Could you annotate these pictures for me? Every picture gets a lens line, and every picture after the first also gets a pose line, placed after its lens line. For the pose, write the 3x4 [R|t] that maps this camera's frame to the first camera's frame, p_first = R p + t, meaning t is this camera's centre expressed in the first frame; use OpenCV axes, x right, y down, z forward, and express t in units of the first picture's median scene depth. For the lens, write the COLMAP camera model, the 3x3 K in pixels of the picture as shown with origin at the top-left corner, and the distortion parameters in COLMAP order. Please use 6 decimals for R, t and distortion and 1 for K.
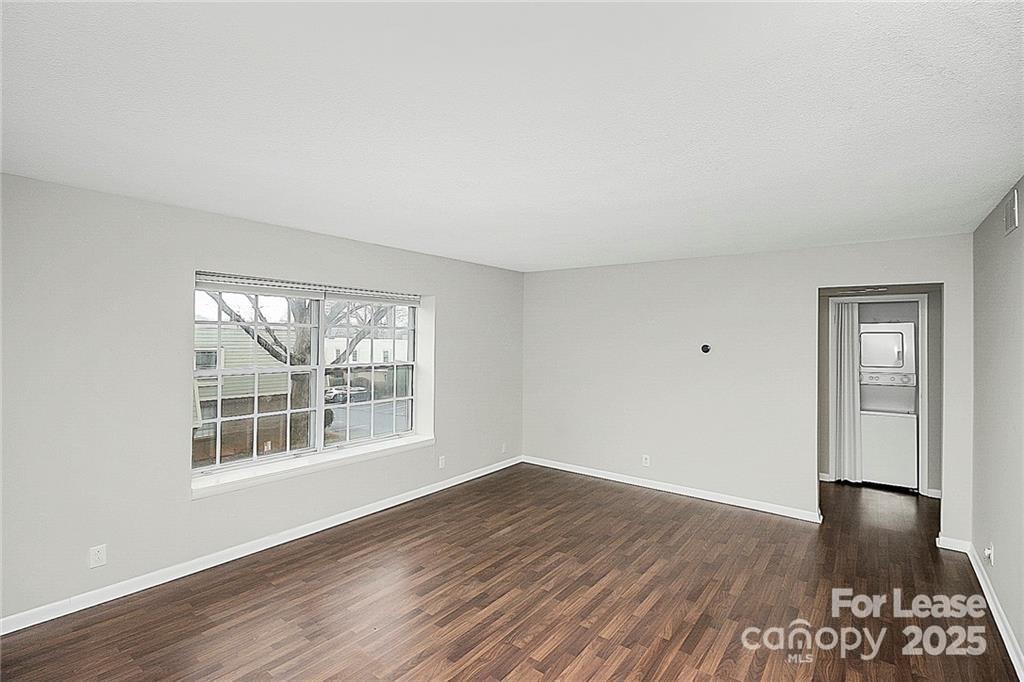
lens RADIAL K [[483.7, 0, 514.2], [0, 483.7, 335.9], [0, 0, 1]] dist [-0.004569, 0.000015]
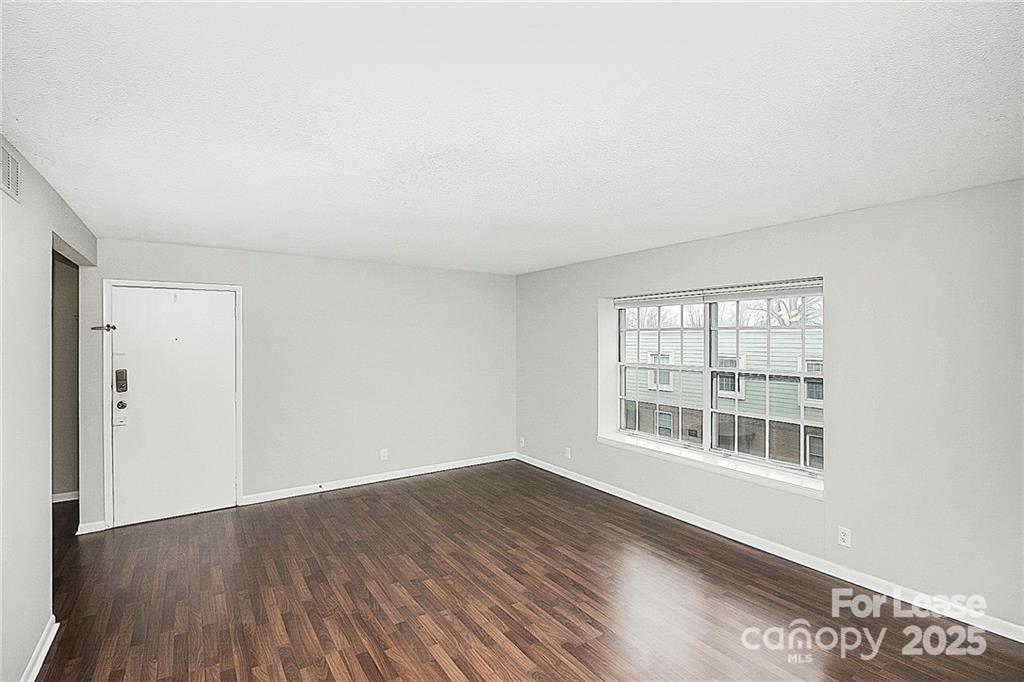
lens RADIAL K [[478.0, 0, 512.2], [0, 478.0, 332.5], [0, 0, 1]] dist [0.003105, -0.010998]
pose [[-0.321068, -0.020708, -0.946830, 0.976963], [-0.001402, 0.999770, -0.021390, 0.012264], [0.947055, -0.005540, -0.321023, 1.314122]]
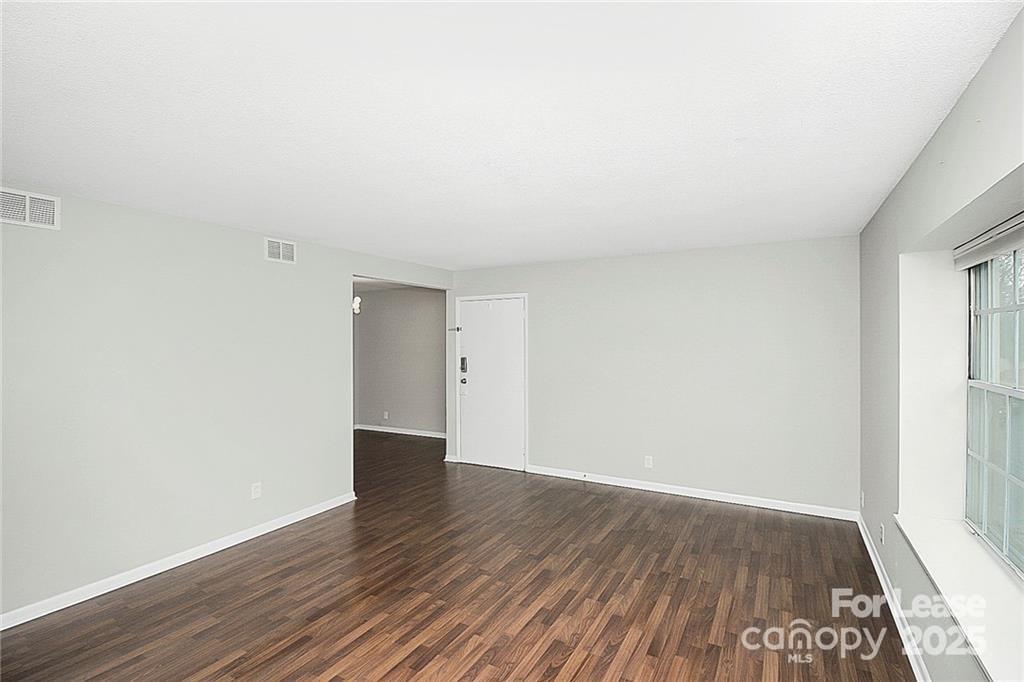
lens RADIAL K [[478.0, 0, 512.2], [0, 478.0, 332.5], [0, 0, 1]] dist [0.003105, -0.010998]
pose [[-0.991363, -0.009027, -0.130839, 0.119848], [-0.006959, 0.999844, -0.016251, 0.017630], [0.130965, -0.015200, -0.991270, 1.848454]]
